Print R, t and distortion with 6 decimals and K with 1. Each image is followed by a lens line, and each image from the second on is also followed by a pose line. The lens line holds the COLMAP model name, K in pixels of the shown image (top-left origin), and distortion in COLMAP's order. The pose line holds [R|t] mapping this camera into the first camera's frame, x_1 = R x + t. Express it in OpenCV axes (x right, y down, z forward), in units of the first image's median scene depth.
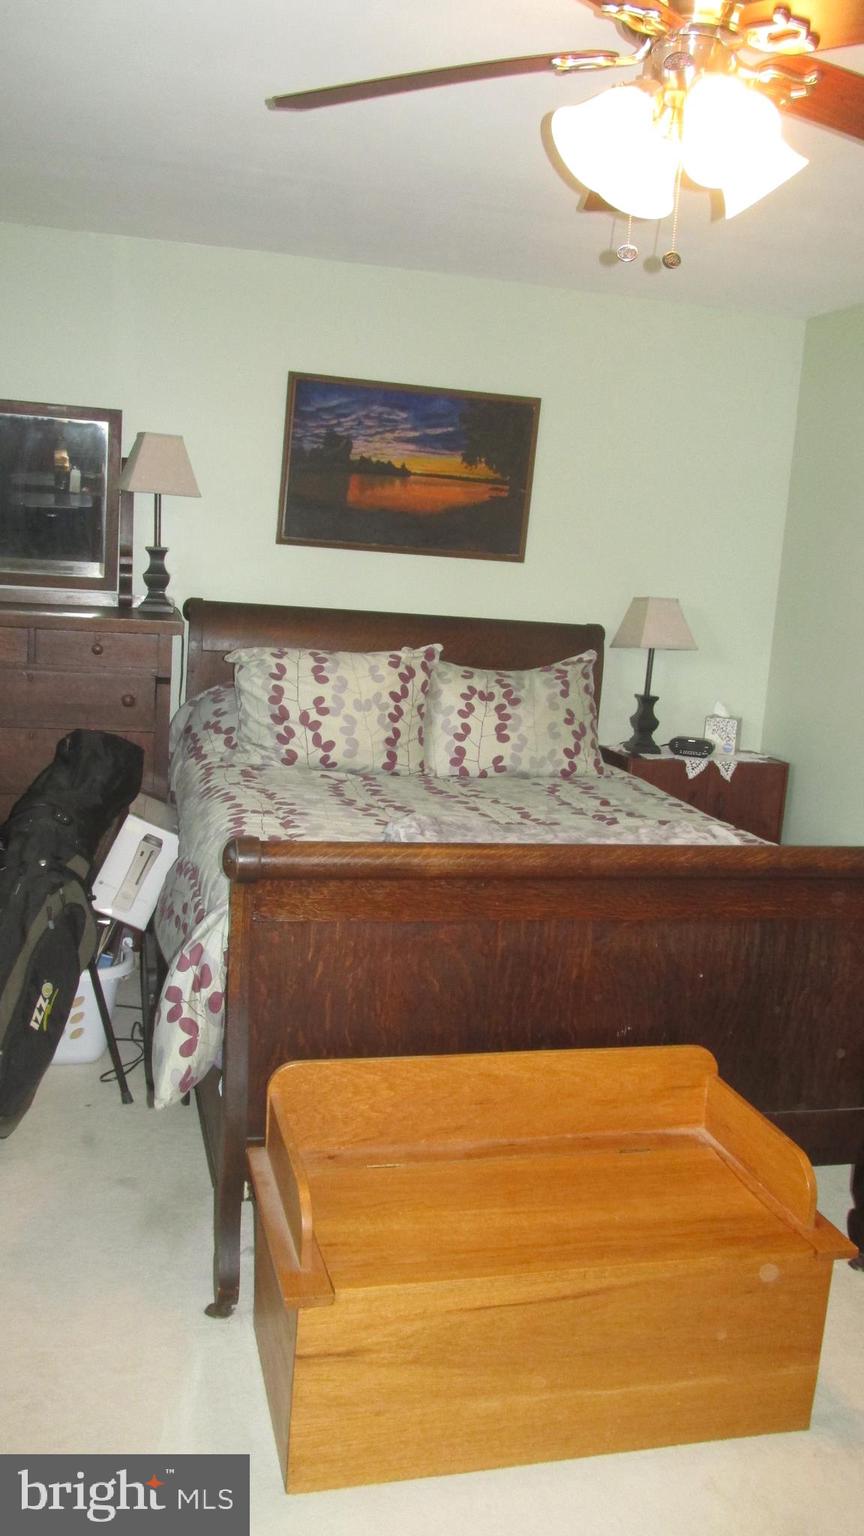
lens RADIAL K [[1288.9, 0, 430.1], [0, 1288.9, 768.8], [0, 0, 1]] dist [-0.020469, 0.010131]
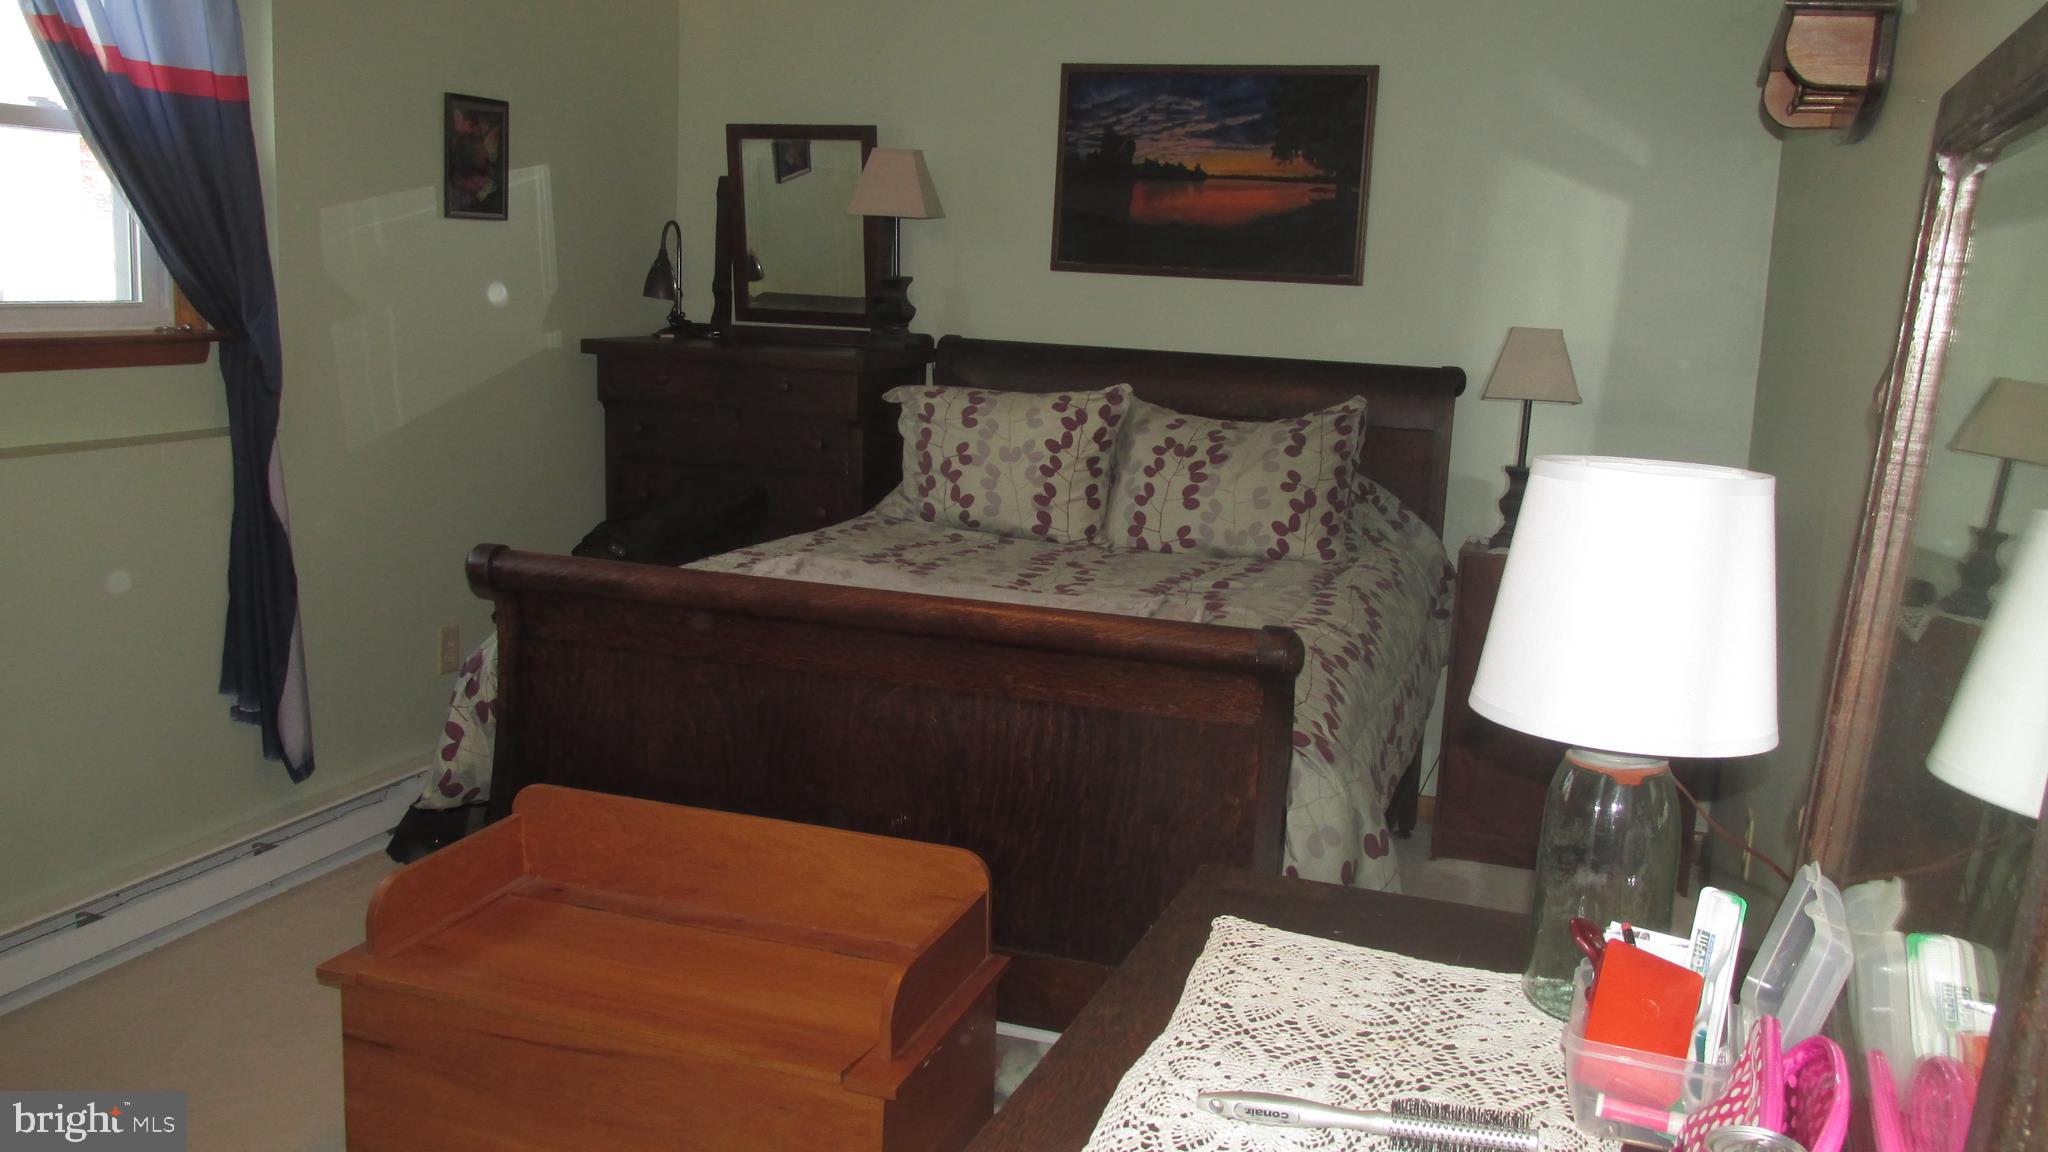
lens RADIAL K [[1718.6, 0, 1017.5], [0, 1718.6, 573.3], [0, 0, 1]] dist [-0.020469, 0.010131]
pose [[0.827794, 0.062071, -0.557587, 0.551026], [-0.075786, 0.997123, -0.001511, 0.027624], [0.555889, 0.043509, 0.830117, 0.076949]]
